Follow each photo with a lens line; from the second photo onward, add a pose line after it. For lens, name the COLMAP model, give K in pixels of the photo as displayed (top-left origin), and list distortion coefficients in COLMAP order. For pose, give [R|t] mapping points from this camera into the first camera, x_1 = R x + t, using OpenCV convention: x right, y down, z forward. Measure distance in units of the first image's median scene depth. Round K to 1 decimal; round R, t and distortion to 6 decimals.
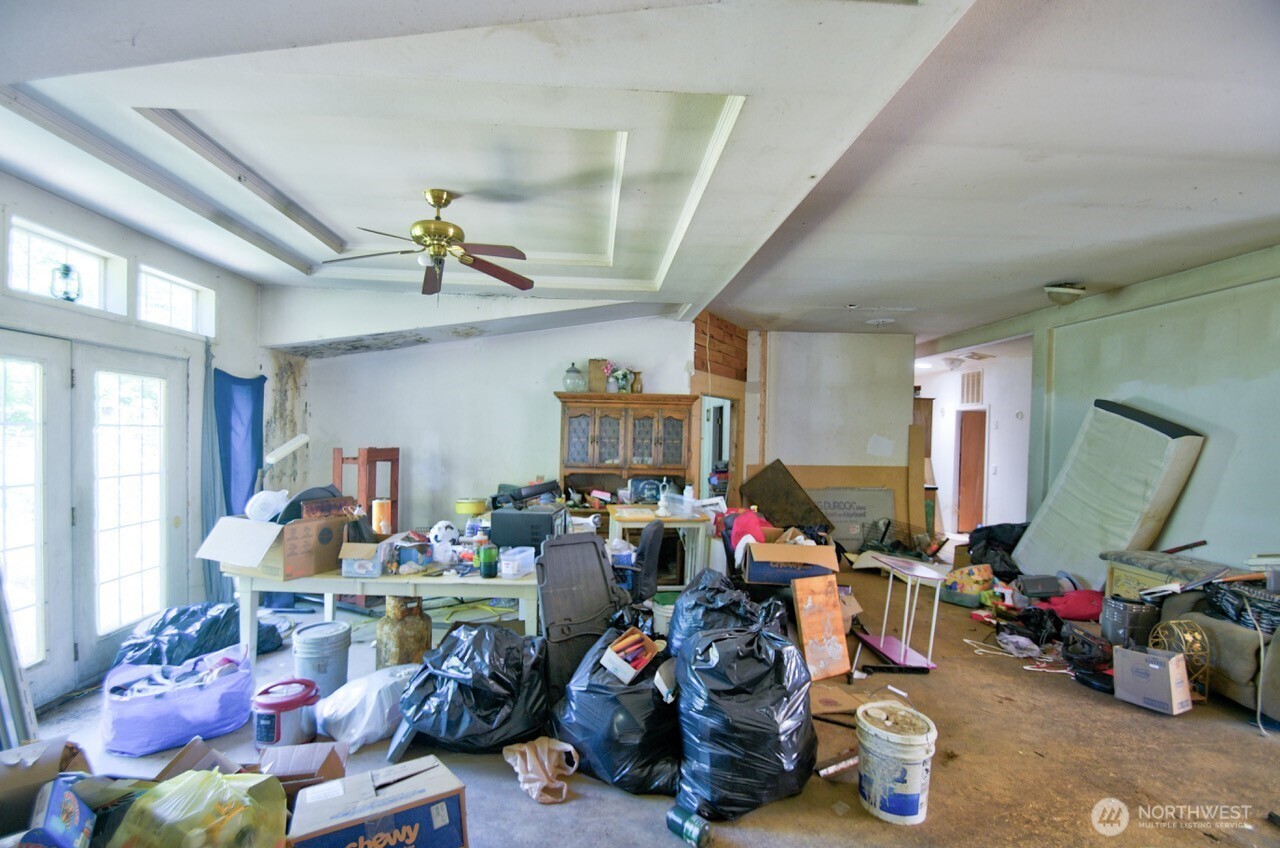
lens RADIAL K [[564.2, 0, 633.3], [0, 564.2, 448.9], [0, 0, 1]] dist [-0.019710, -0.001060]
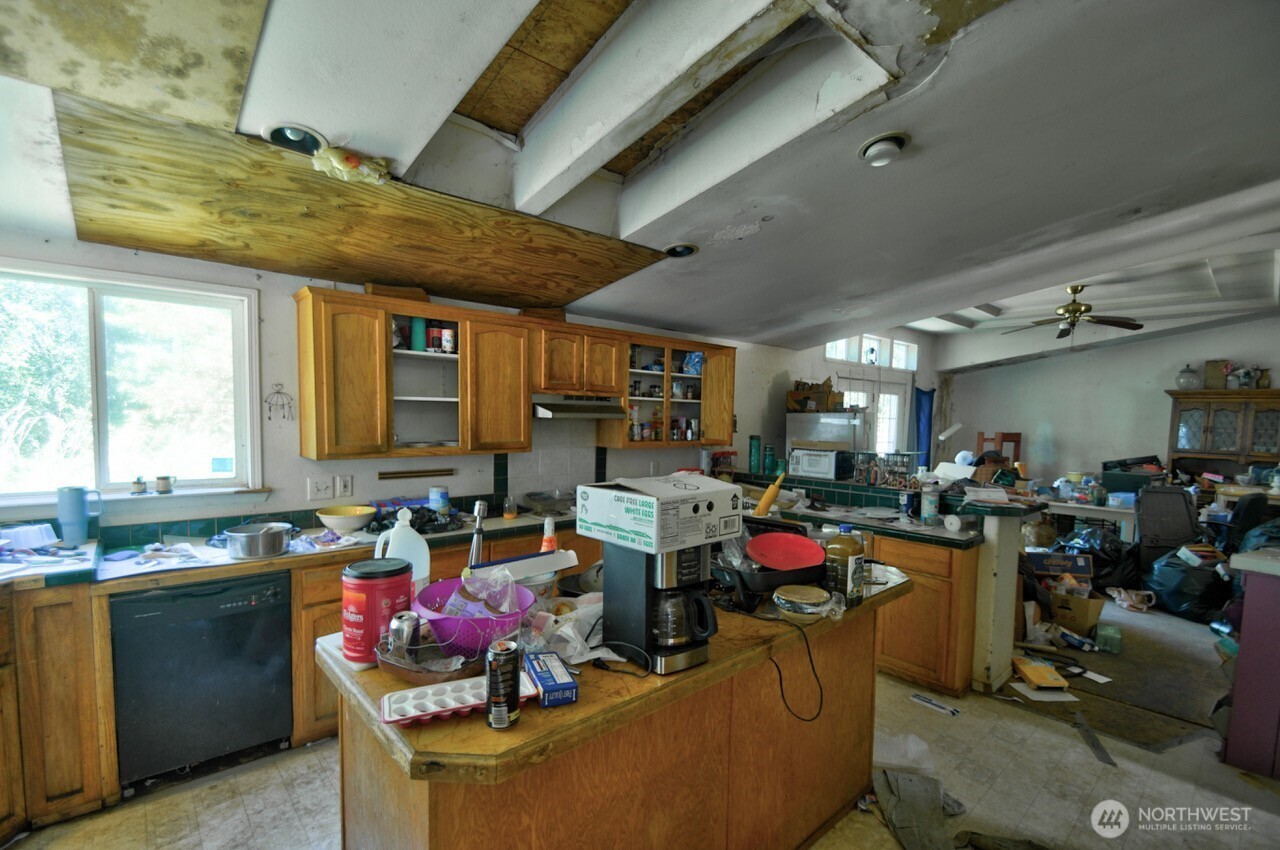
lens RADIAL K [[564.2, 0, 633.3], [0, 564.2, 449.9], [0, 0, 1]] dist [-0.019710, -0.001060]
pose [[0.598958, 0.043109, -0.799619, 0.142739], [-0.025828, 0.999070, 0.034516, 0.018051], [0.800363, -0.000021, 0.599515, -0.686731]]
